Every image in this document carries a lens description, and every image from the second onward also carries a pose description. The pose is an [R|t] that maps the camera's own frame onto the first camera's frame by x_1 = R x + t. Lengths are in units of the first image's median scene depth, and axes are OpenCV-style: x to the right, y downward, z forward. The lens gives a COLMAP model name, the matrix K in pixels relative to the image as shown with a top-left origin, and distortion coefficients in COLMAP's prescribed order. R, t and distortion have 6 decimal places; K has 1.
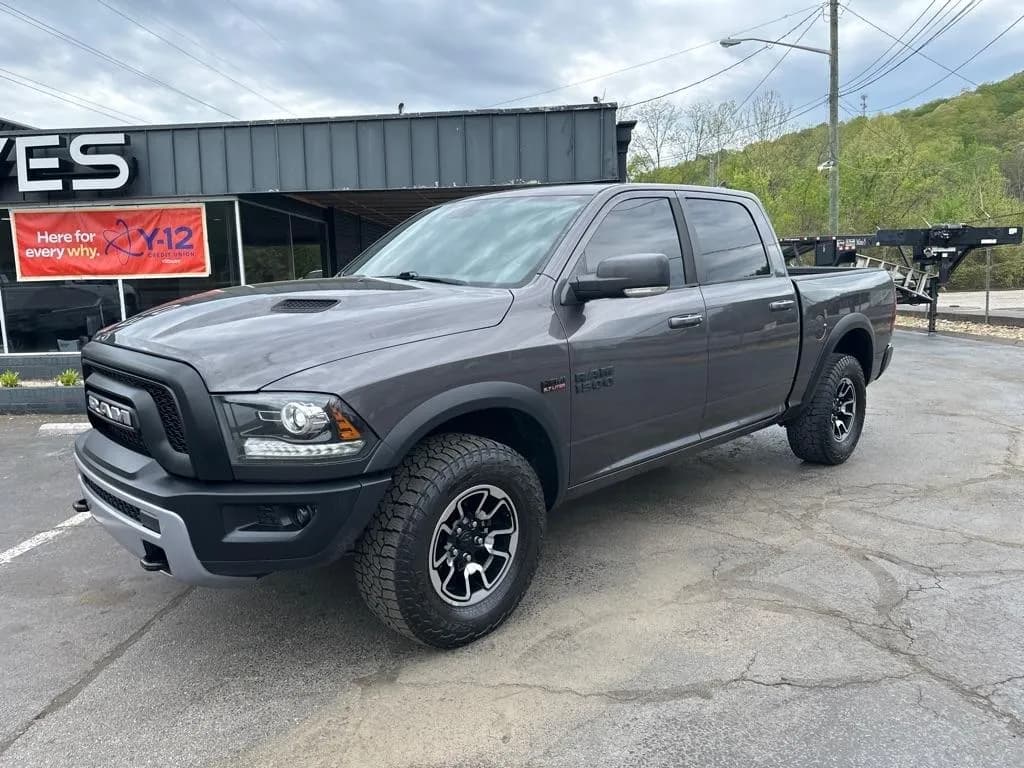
lens RADIAL K [[737.0, 0, 509.4], [0, 737.0, 365.6], [0, 0, 1]] dist [0.007568, -0.021841]
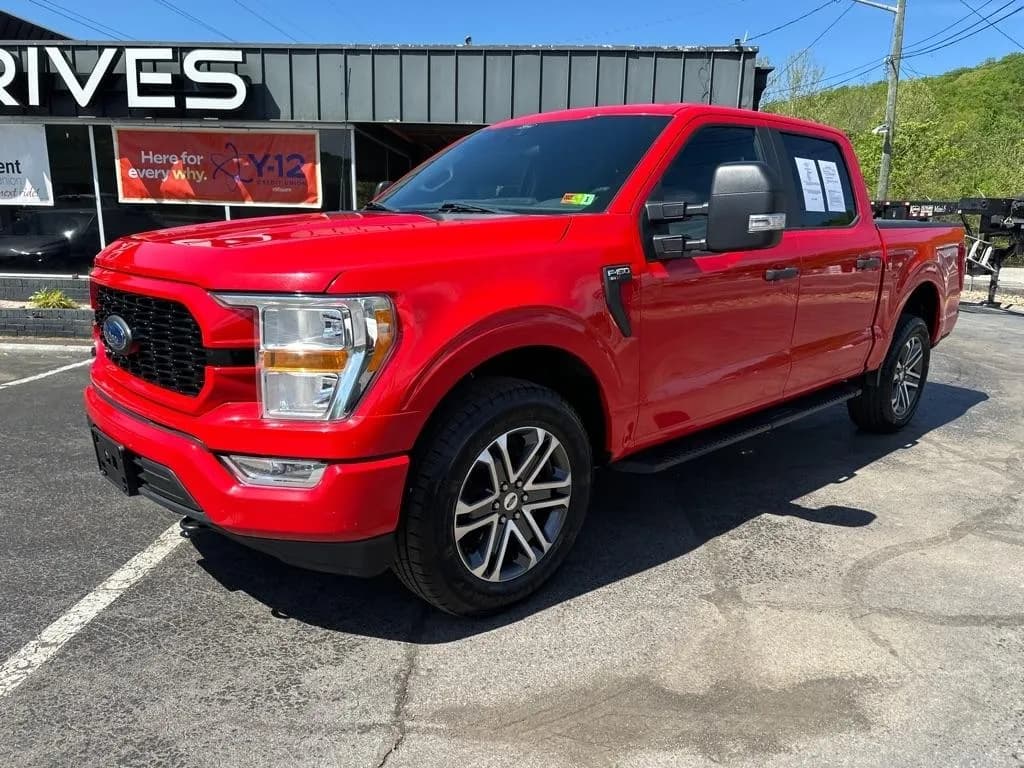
lens RADIAL K [[737.0, 0, 524.4], [0, 737.0, 388.4], [0, 0, 1]] dist [0.007568, -0.021841]
pose [[0.998647, 0.045540, 0.025086, -0.152526], [-0.047631, 0.994778, 0.090272, 0.016335], [-0.020845, -0.091344, 0.995601, 0.000947]]
